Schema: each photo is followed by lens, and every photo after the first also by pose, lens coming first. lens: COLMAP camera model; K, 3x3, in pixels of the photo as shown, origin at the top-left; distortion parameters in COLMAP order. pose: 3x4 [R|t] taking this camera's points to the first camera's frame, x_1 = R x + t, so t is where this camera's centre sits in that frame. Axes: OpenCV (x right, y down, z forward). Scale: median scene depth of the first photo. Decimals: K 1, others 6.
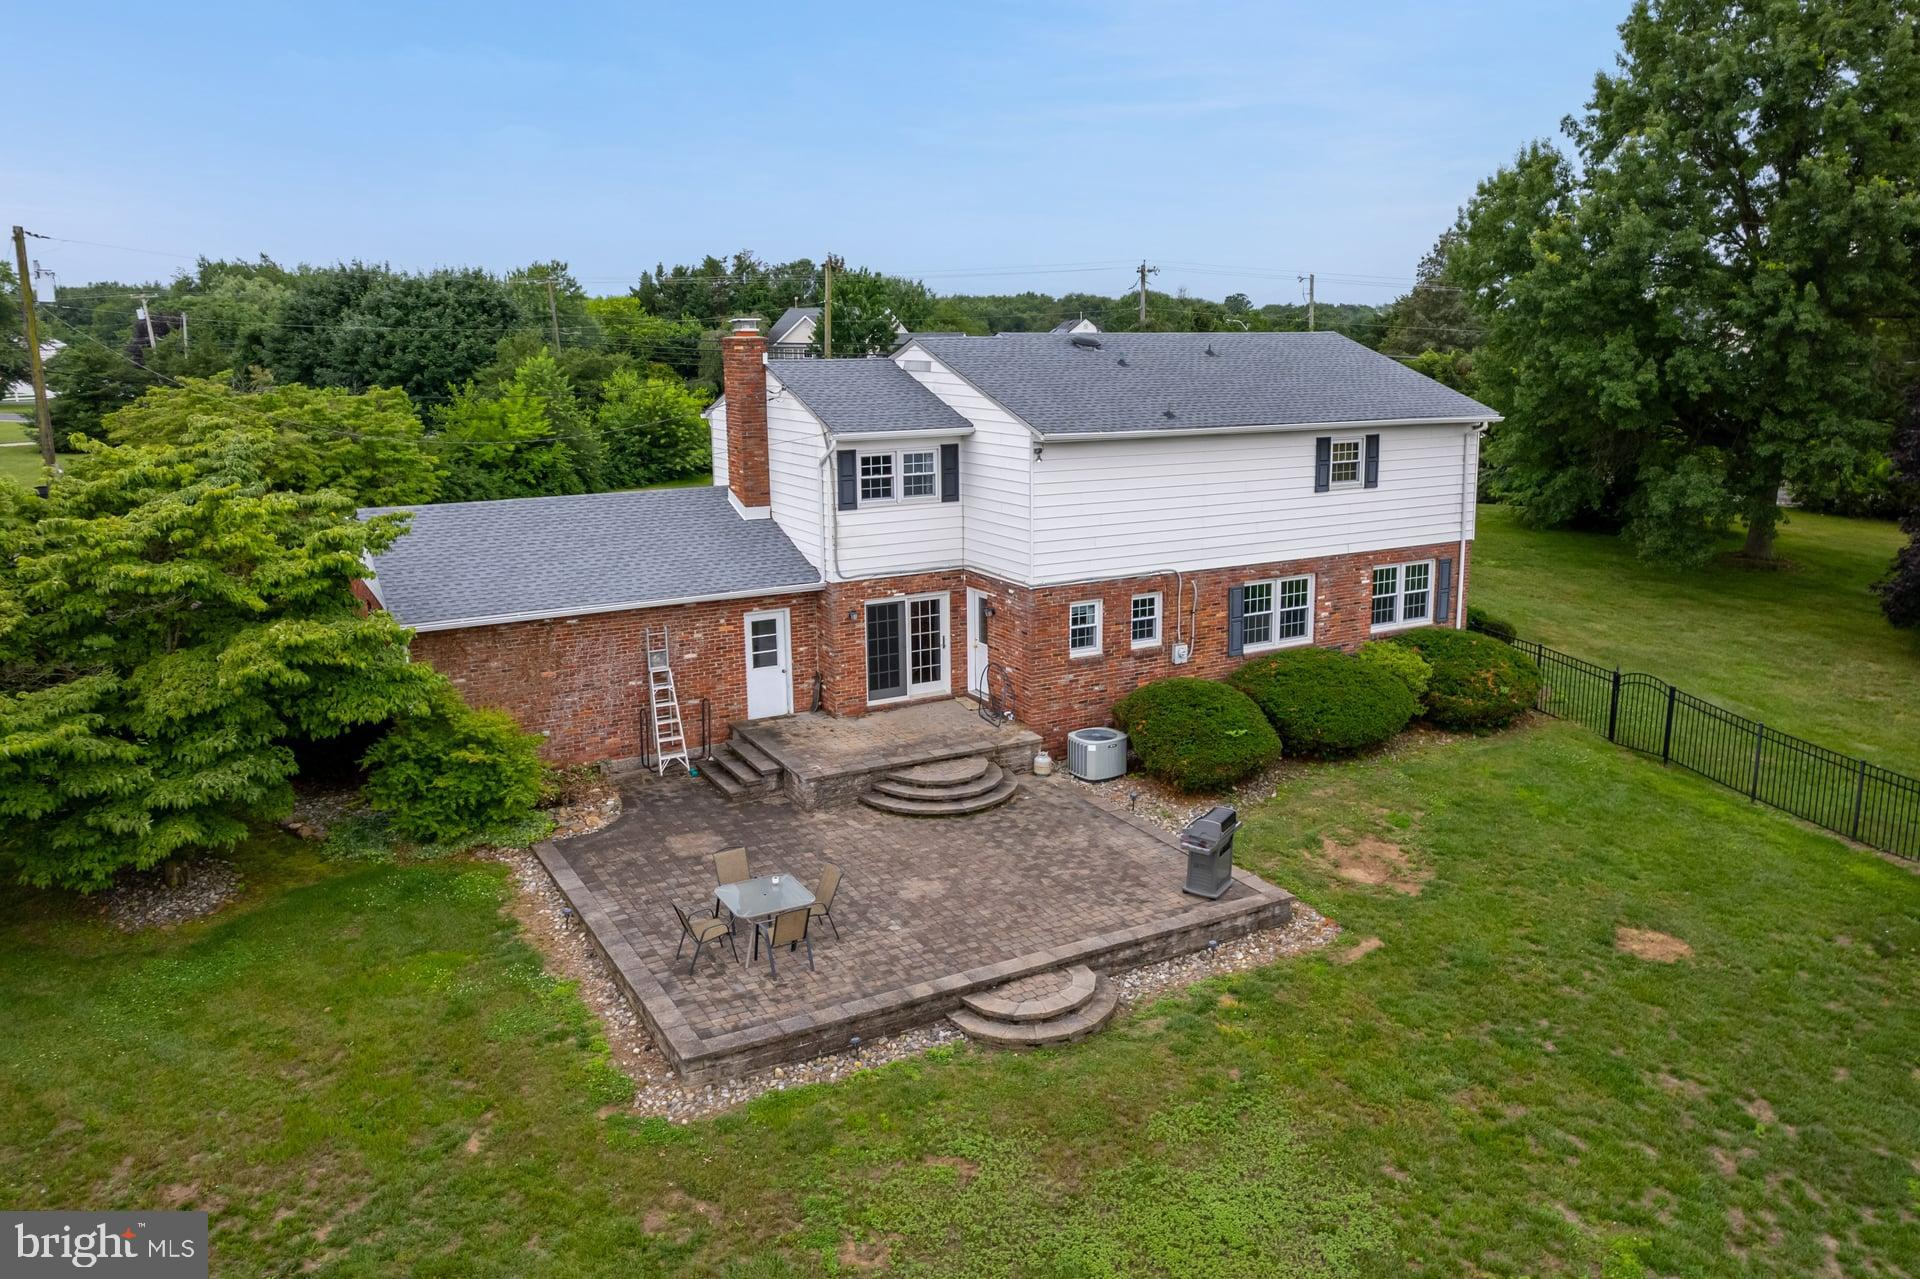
lens RADIAL K [[1351.0, 0, 977.3], [0, 1351.0, 636.7], [0, 0, 1]] dist [-0.045051, 0.023359]
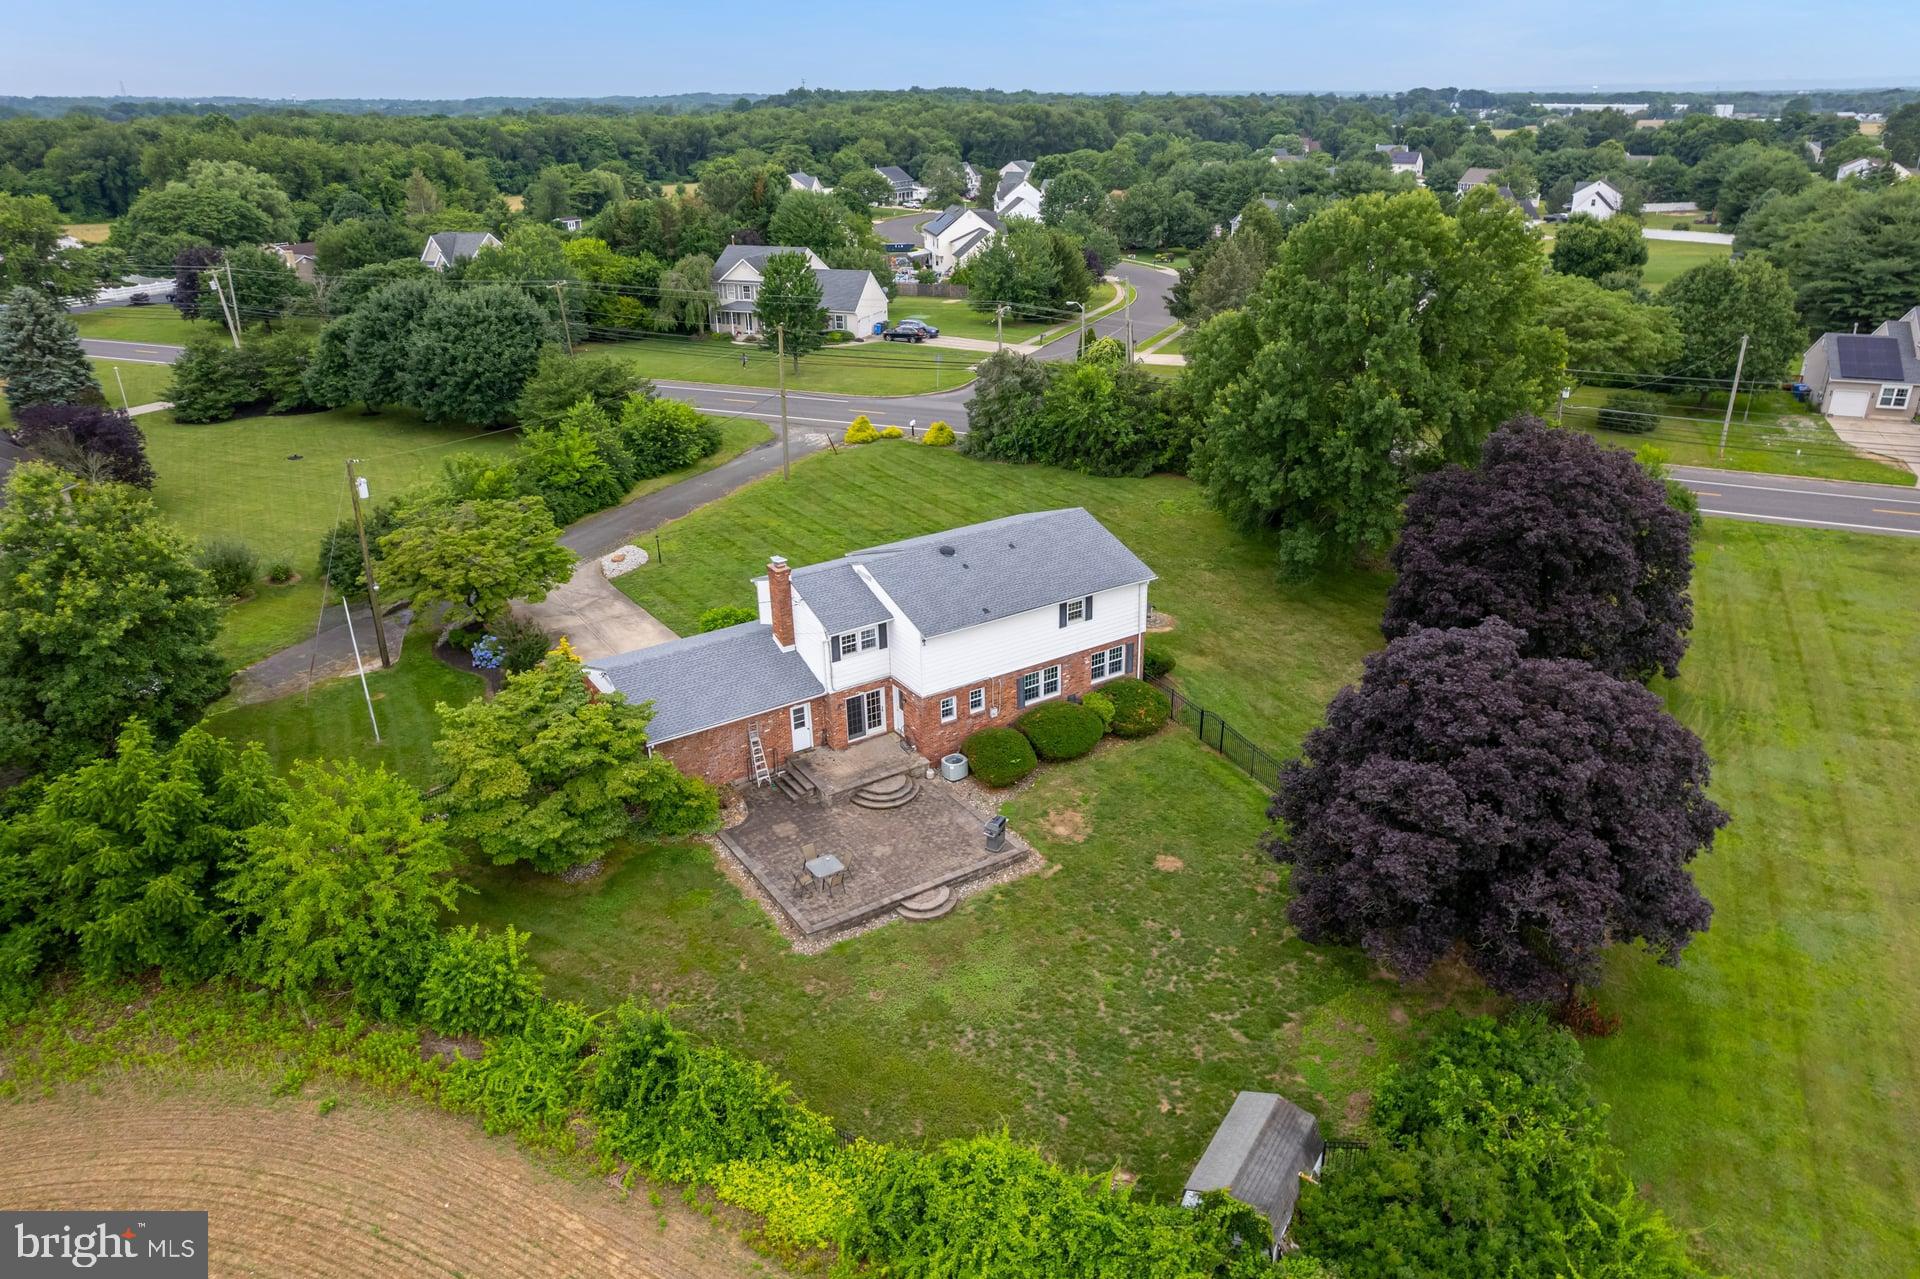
lens RADIAL K [[1351.0, 0, 946.7], [0, 1351.0, 630.0], [0, 0, 1]] dist [-0.045051, 0.023359]
pose [[0.998510, -0.034769, 0.042053, -0.009617], [0.024788, 0.975620, 0.218062, -0.609791], [-0.048610, -0.216695, 0.975028, -1.098936]]
